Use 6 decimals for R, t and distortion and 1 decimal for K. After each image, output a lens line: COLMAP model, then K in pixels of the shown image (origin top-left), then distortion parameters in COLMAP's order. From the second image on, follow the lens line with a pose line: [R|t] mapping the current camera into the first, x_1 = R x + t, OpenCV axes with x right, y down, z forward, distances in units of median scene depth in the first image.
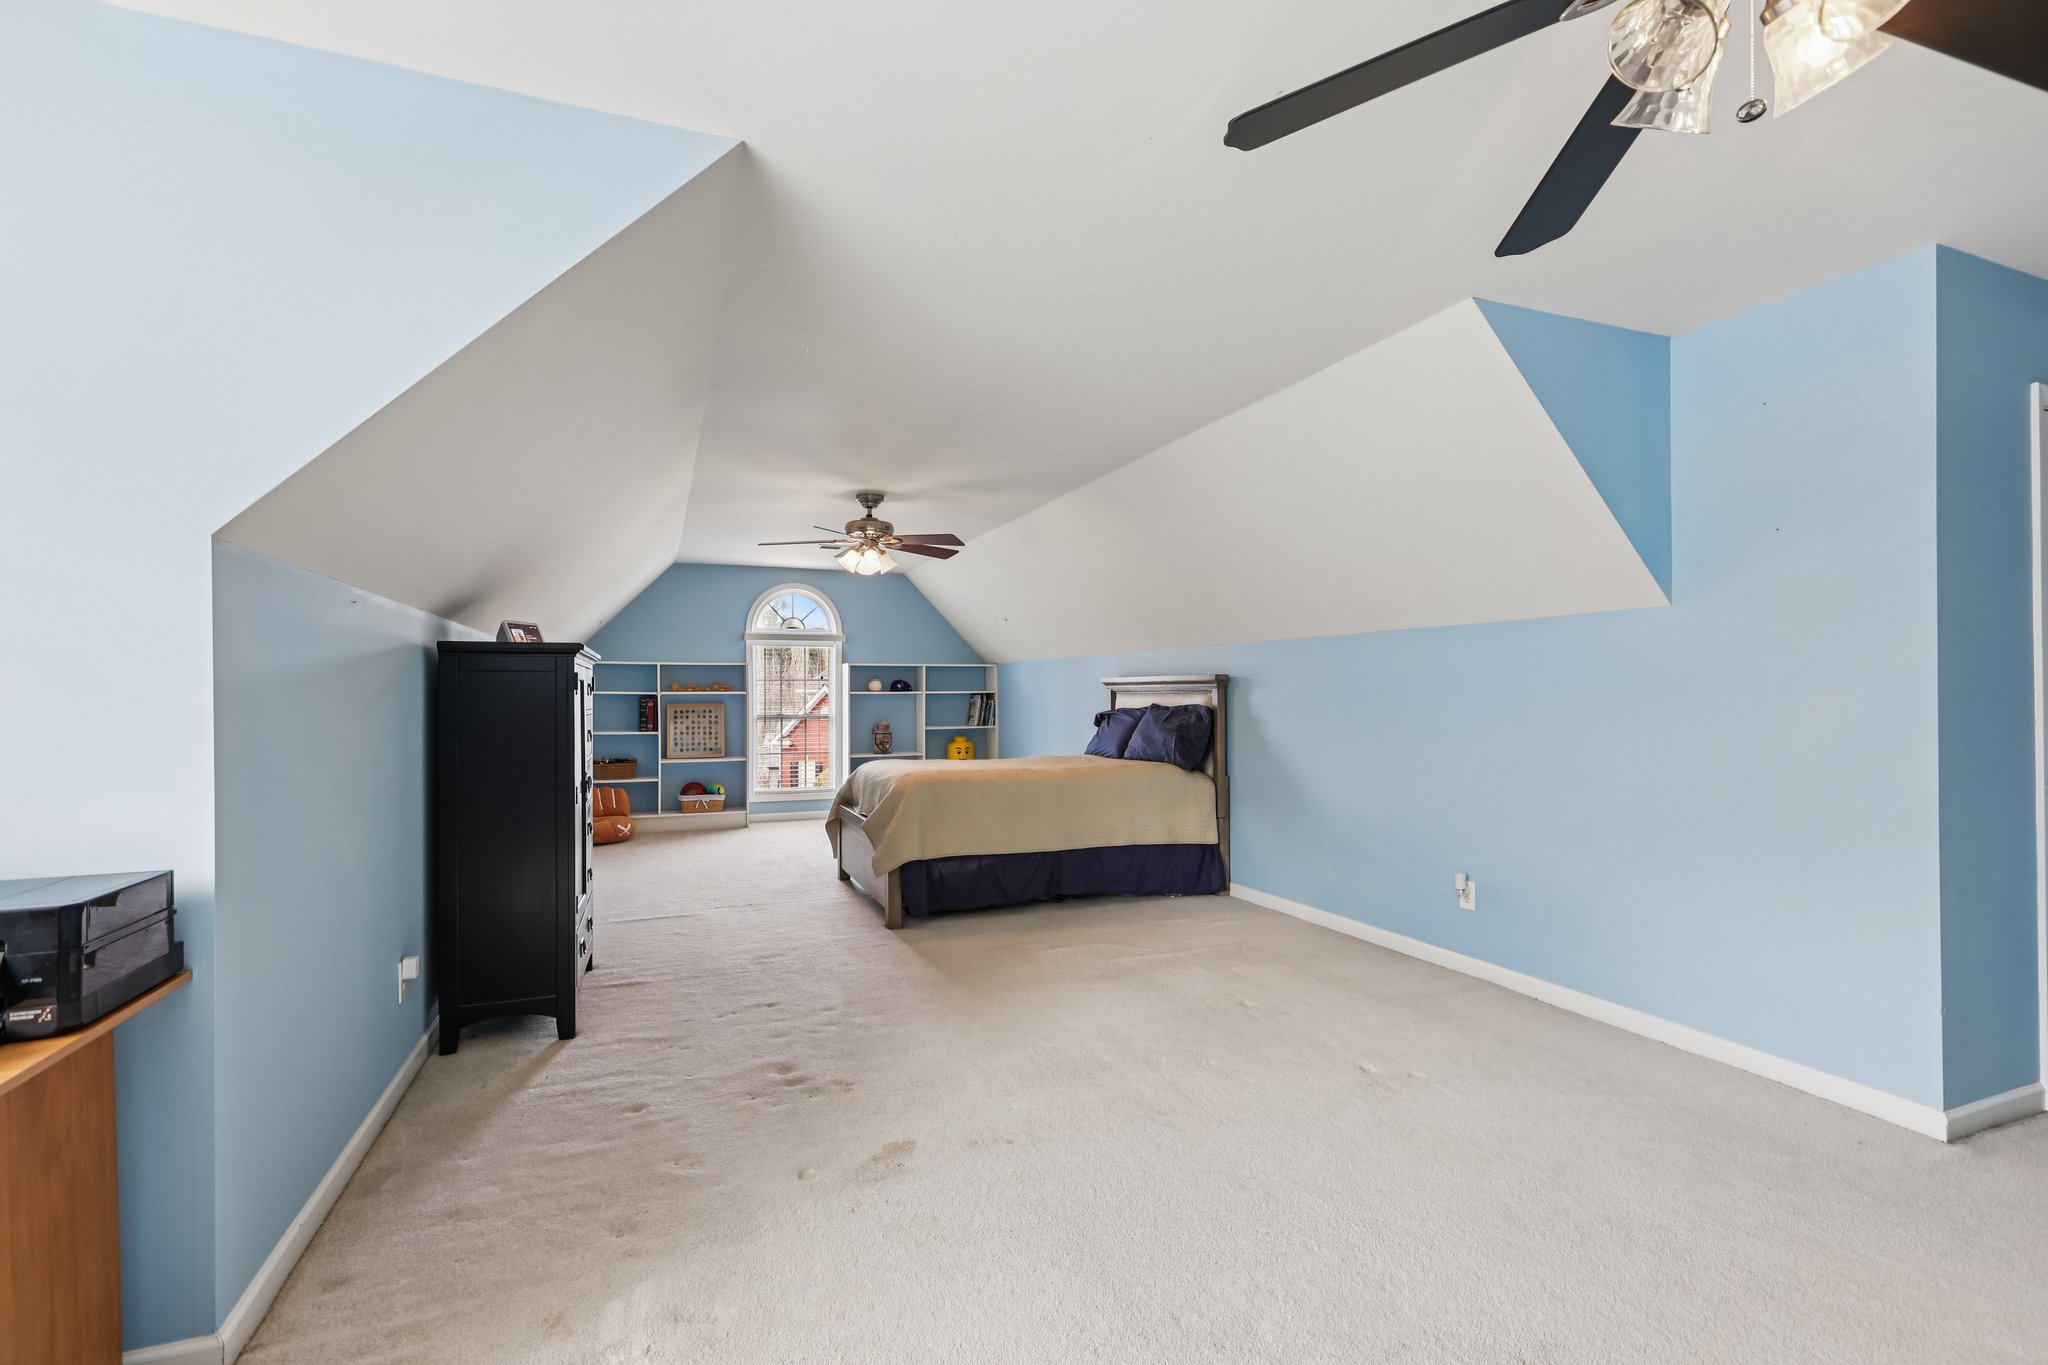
lens RADIAL K [[918.4, 0, 1026.8], [0, 918.4, 687.4], [0, 0, 1]] dist [-0.001115, 0.000182]
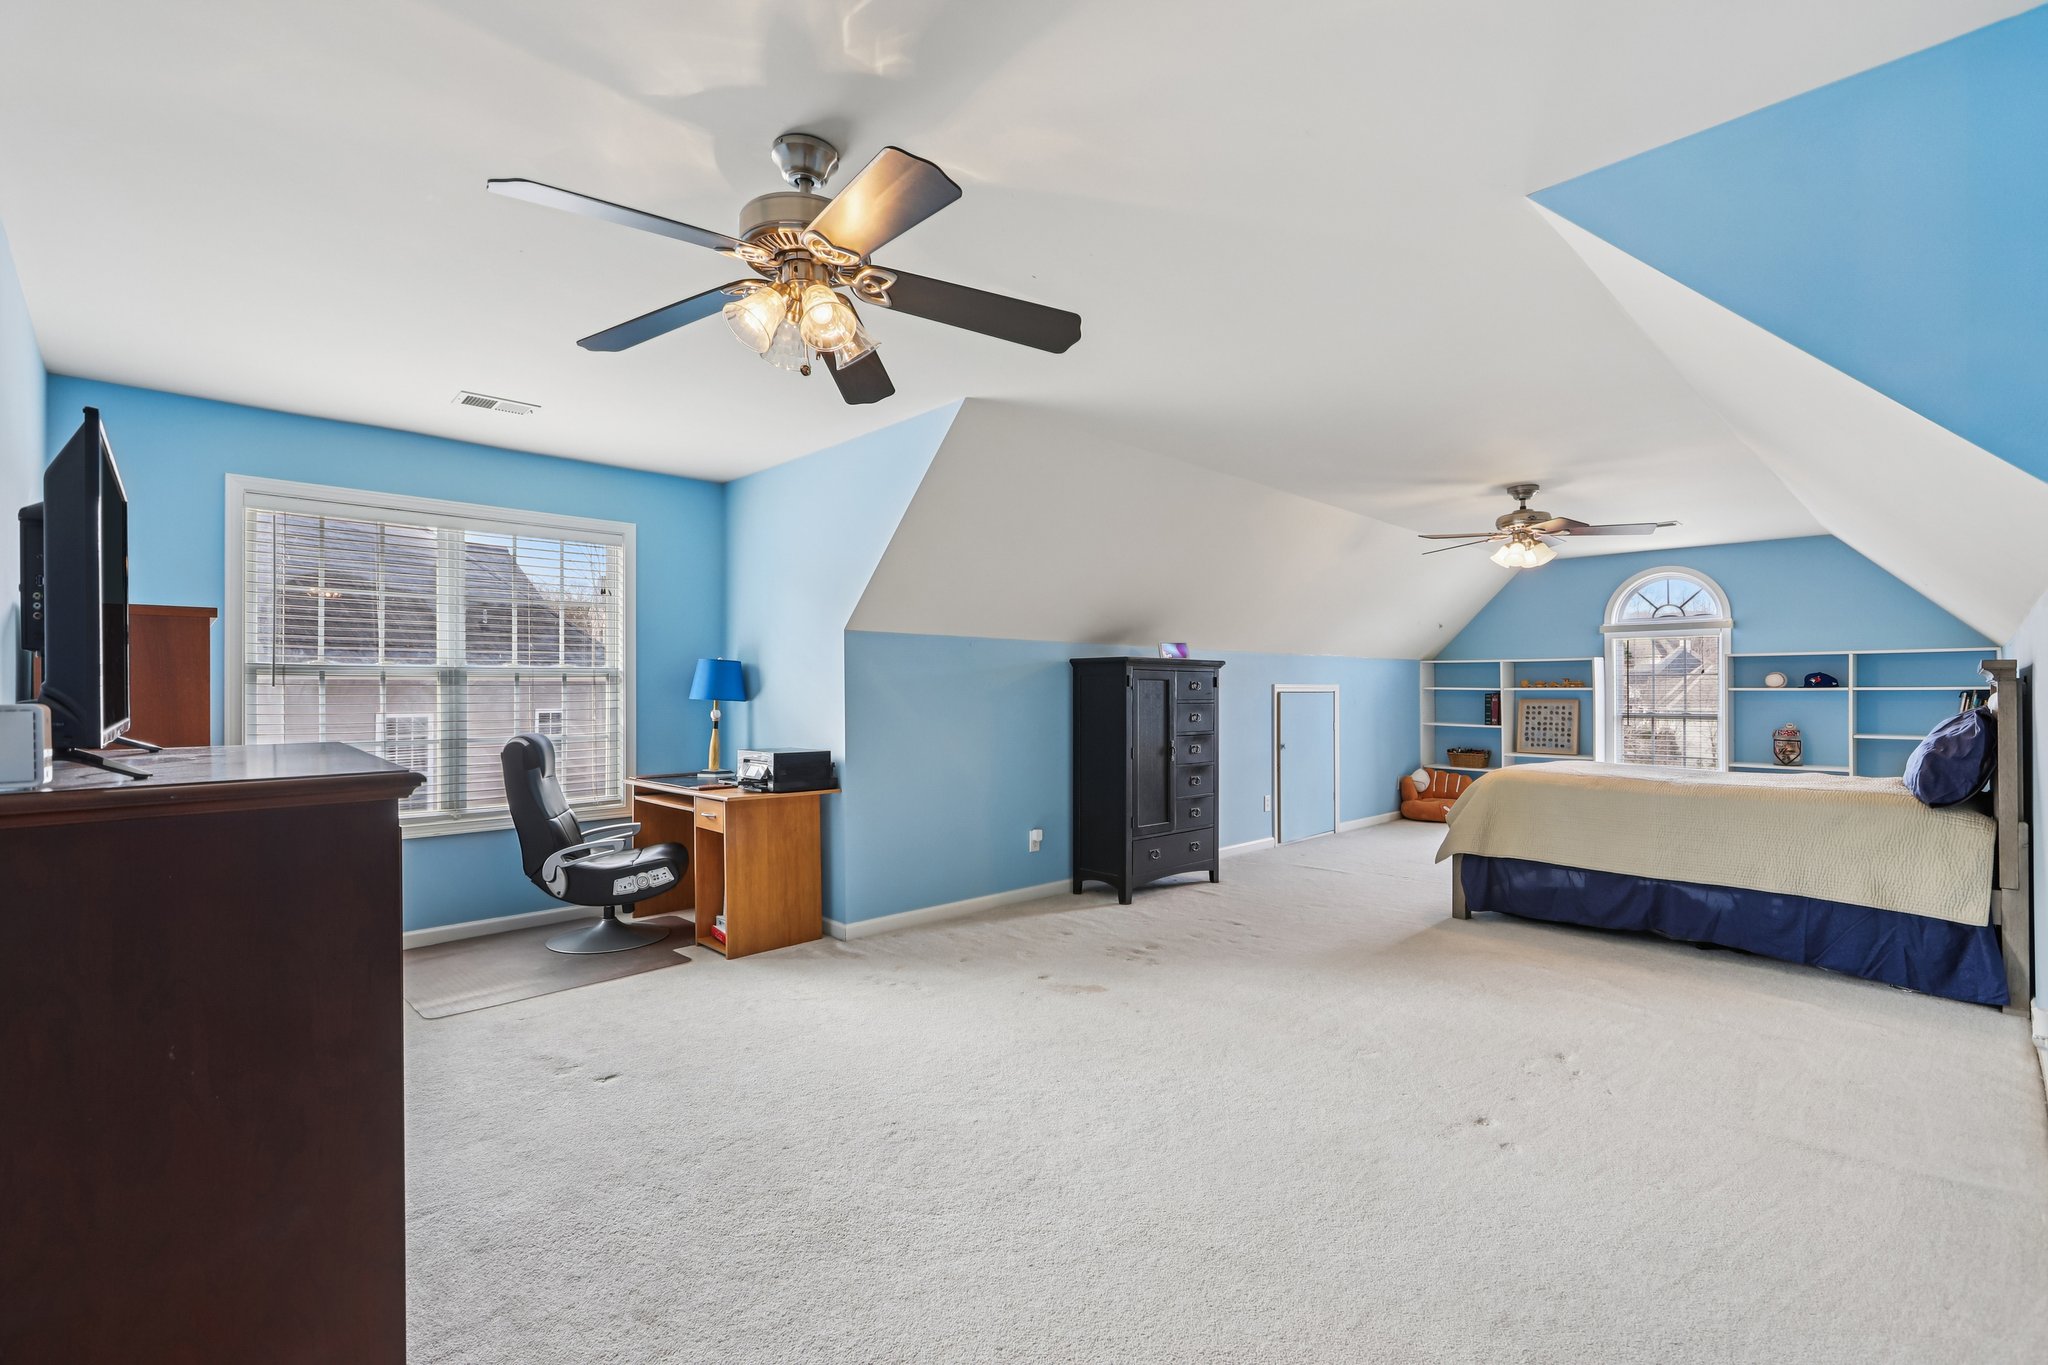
lens RADIAL K [[918.4, 0, 1026.8], [0, 918.4, 687.4], [0, 0, 1]] dist [-0.001115, 0.000182]
pose [[0.370702, -0.000844, -0.928751, 0.542450], [0.004347, 0.999990, 0.000826, 0.001216], [0.928742, -0.004344, 0.370702, 0.147992]]
